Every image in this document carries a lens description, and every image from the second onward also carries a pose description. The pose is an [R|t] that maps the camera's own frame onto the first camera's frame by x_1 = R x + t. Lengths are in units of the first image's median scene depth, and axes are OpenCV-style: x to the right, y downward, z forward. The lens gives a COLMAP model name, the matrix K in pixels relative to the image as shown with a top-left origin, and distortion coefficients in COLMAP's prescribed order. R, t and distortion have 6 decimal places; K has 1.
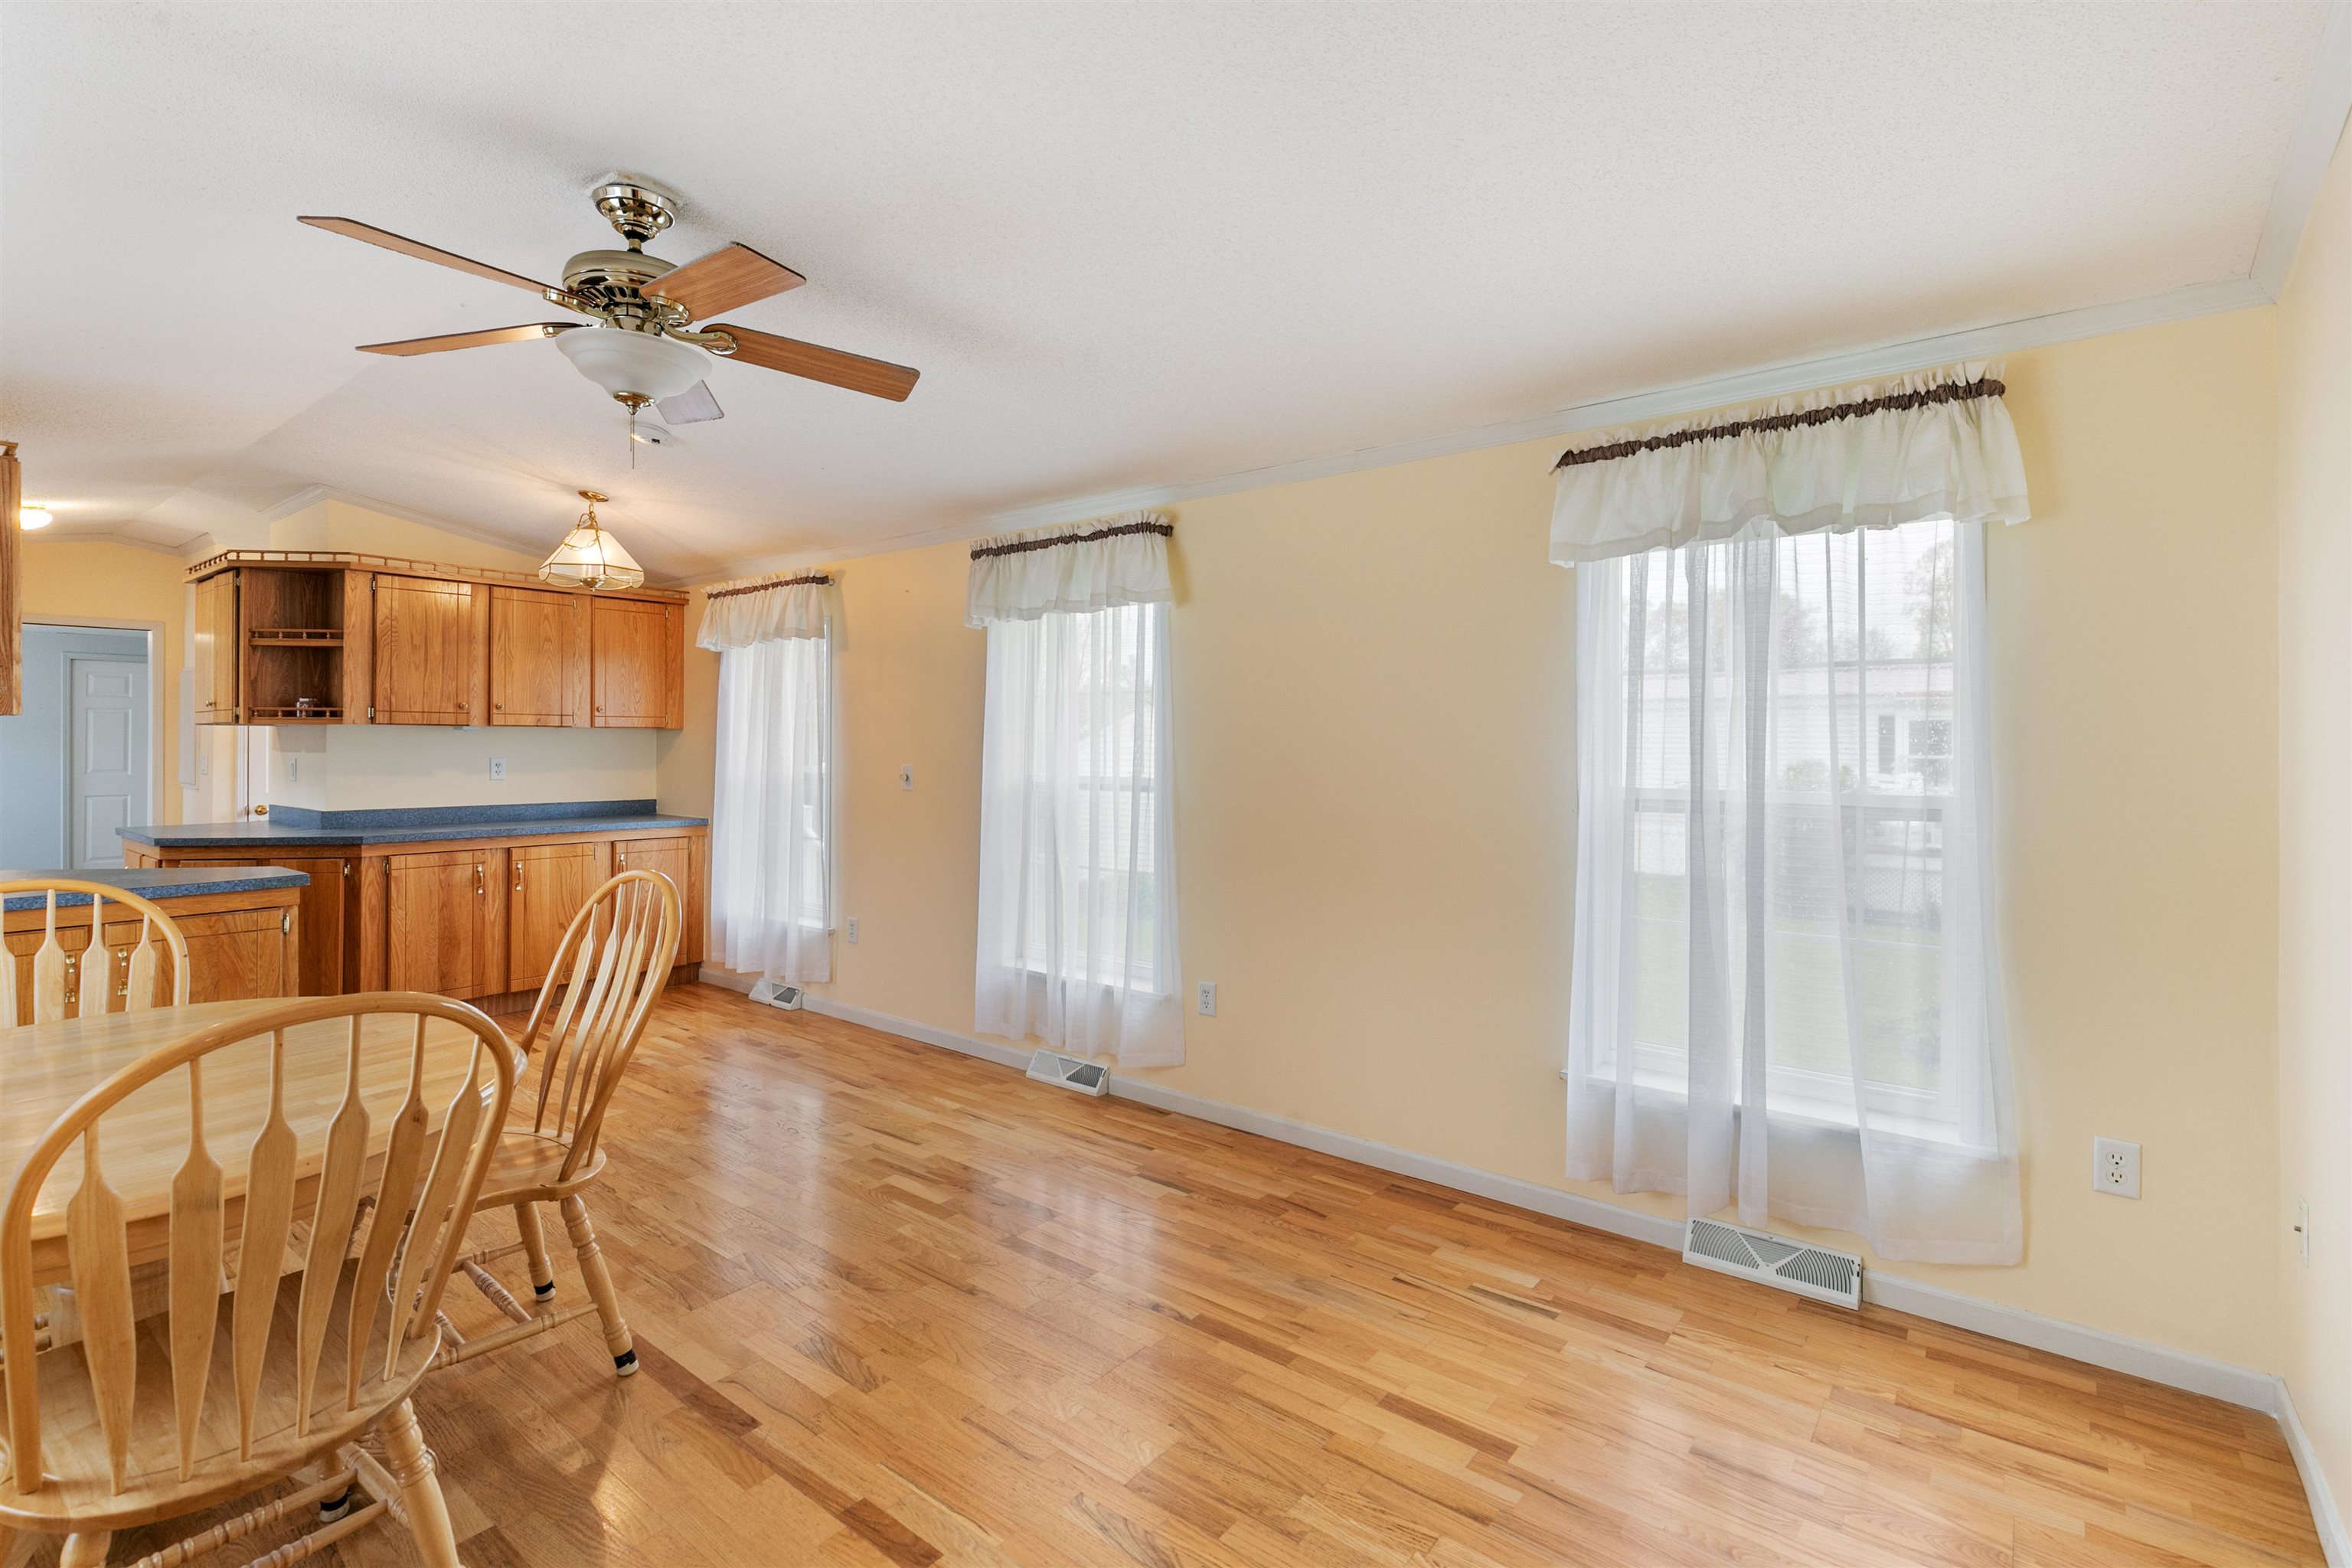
lens RADIAL K [[1070.7, 0, 1172.6], [0, 1070.7, 742.0], [0, 0, 1]] dist [0.005146, 0.000404]
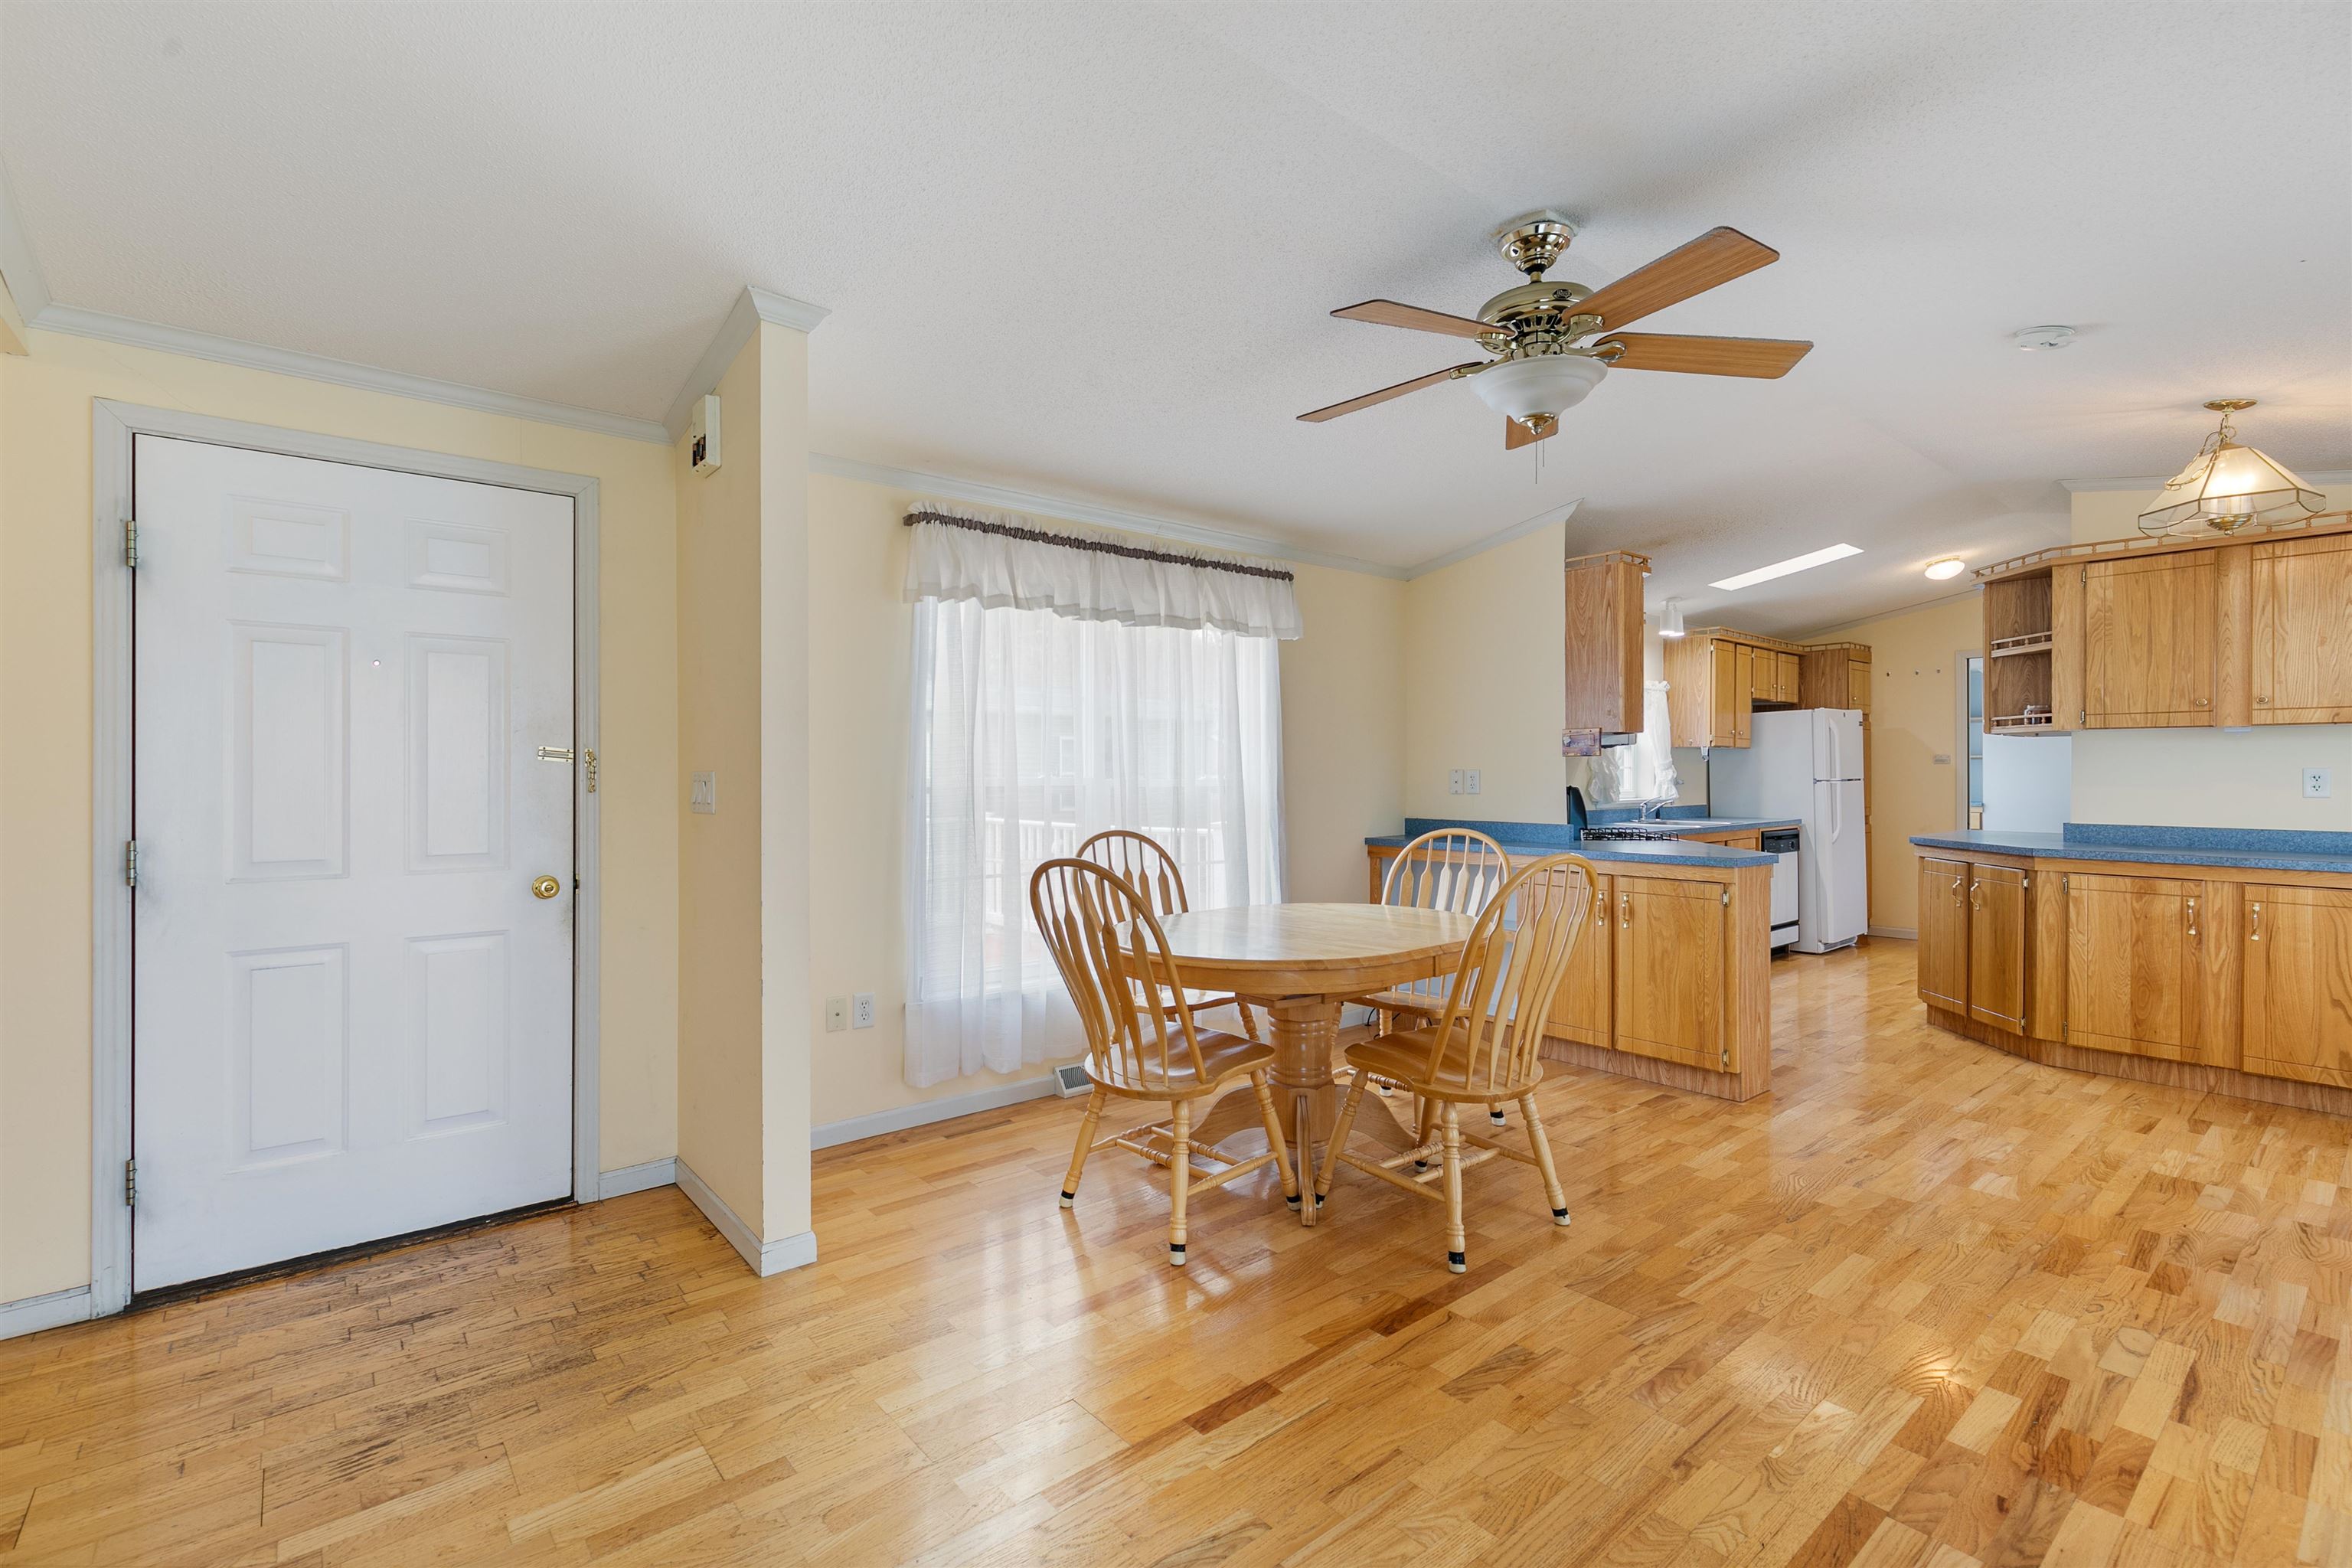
lens RADIAL K [[1056.3, 0, 1135.5], [0, 1056.3, 773.5], [0, 0, 1]] dist [0.004393, 0.000322]
pose [[-0.222158, -0.000619, -0.975011, 0.327657], [0.000443, 1.000000, -0.000736, 0.022305], [0.975011, -0.000596, -0.222157, 0.433472]]
